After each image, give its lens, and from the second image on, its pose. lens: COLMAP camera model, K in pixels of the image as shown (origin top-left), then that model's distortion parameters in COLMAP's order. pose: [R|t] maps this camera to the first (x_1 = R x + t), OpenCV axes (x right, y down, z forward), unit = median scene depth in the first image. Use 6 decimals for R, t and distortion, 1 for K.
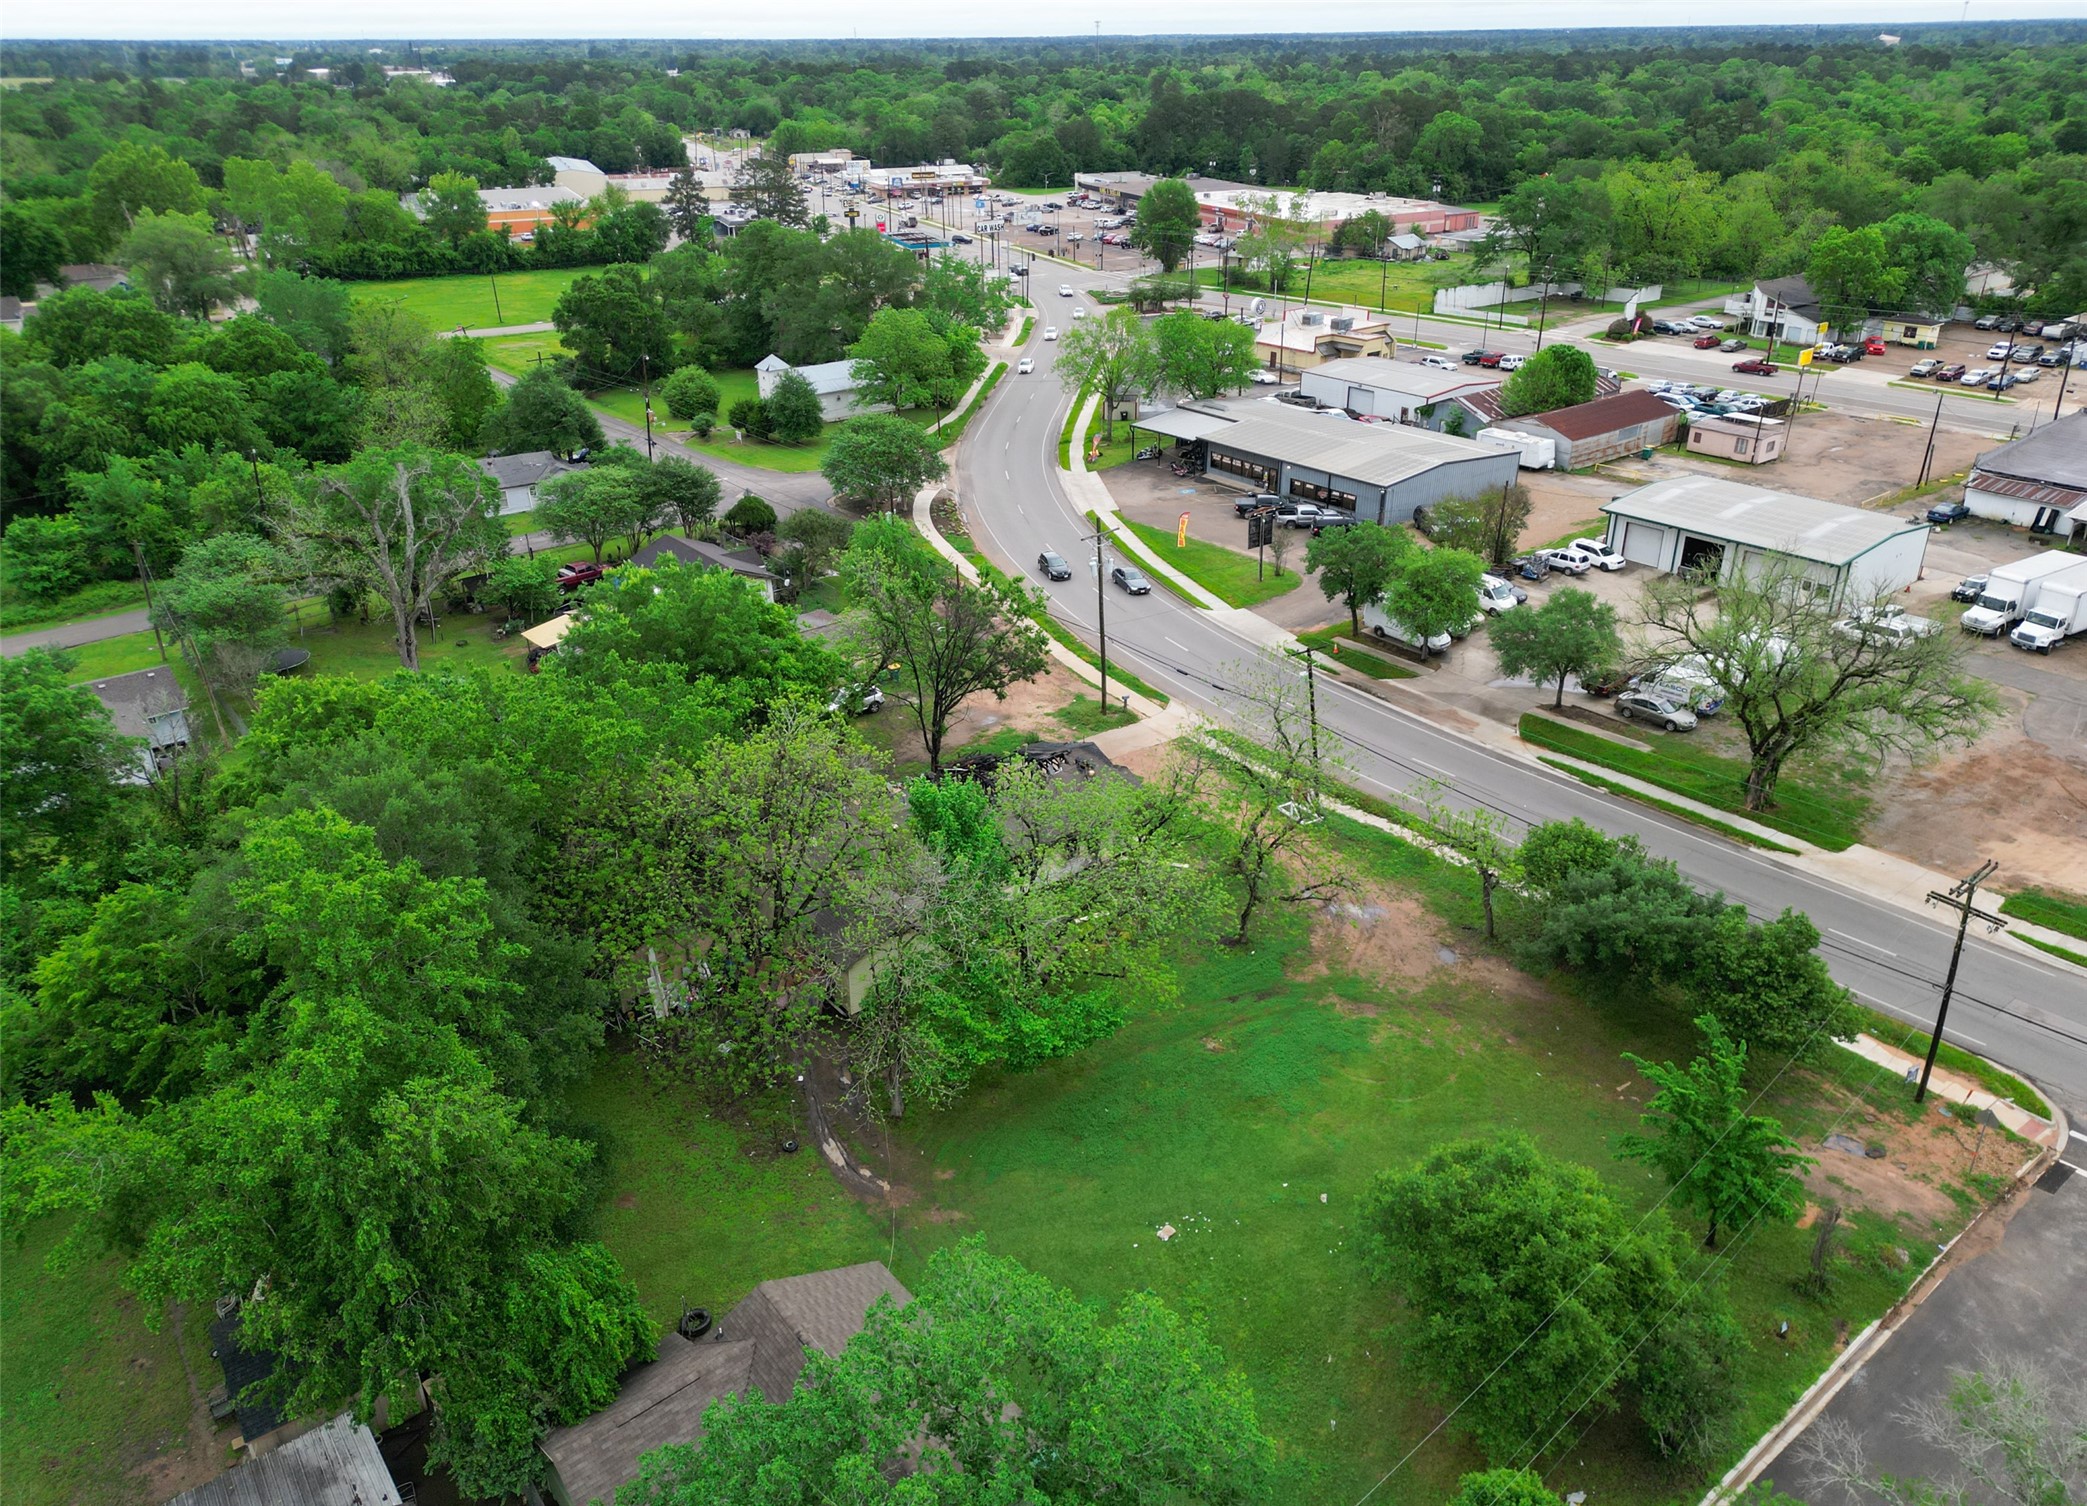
lens RADIAL K [[1449.4, 0, 1043.5], [0, 1449.4, 753.0], [0, 0, 1]] dist [0.080387, -0.074963]
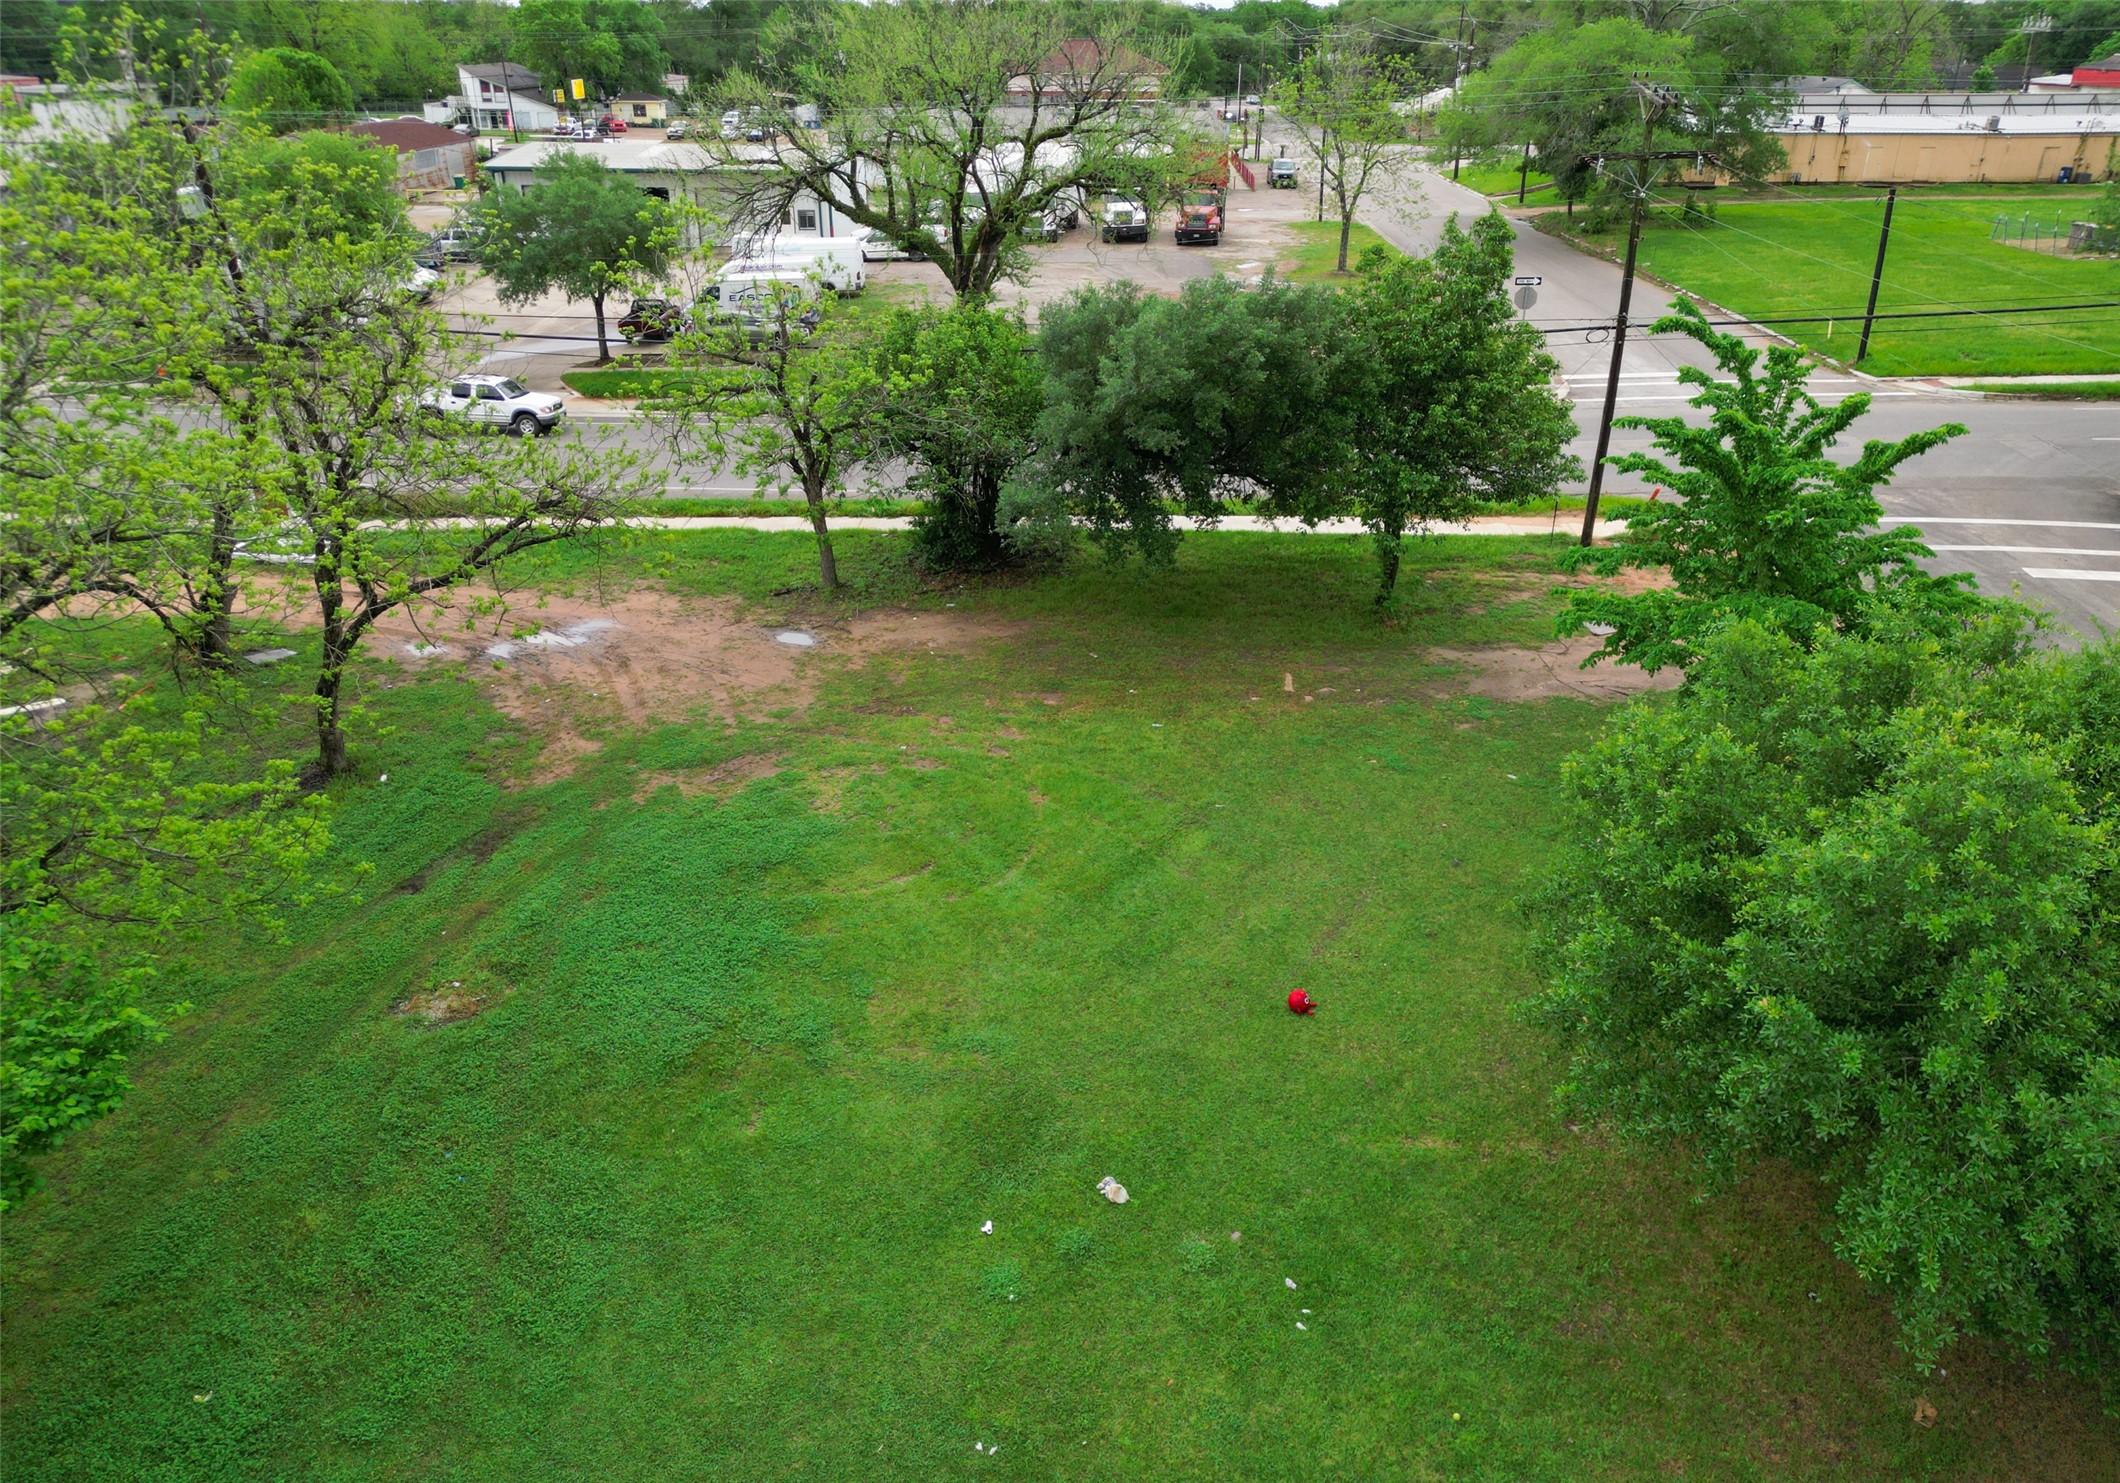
lens RADIAL K [[1490.0, 0, 1055.6], [0, 1490.0, 675.4], [0, 0, 1]] dist [0.096820, -0.101381]
pose [[0.657110, -0.293645, 0.694247, -0.000920], [0.326746, 0.940939, 0.088720, 0.072607], [-0.679296, 0.168543, 0.714248, 0.326544]]
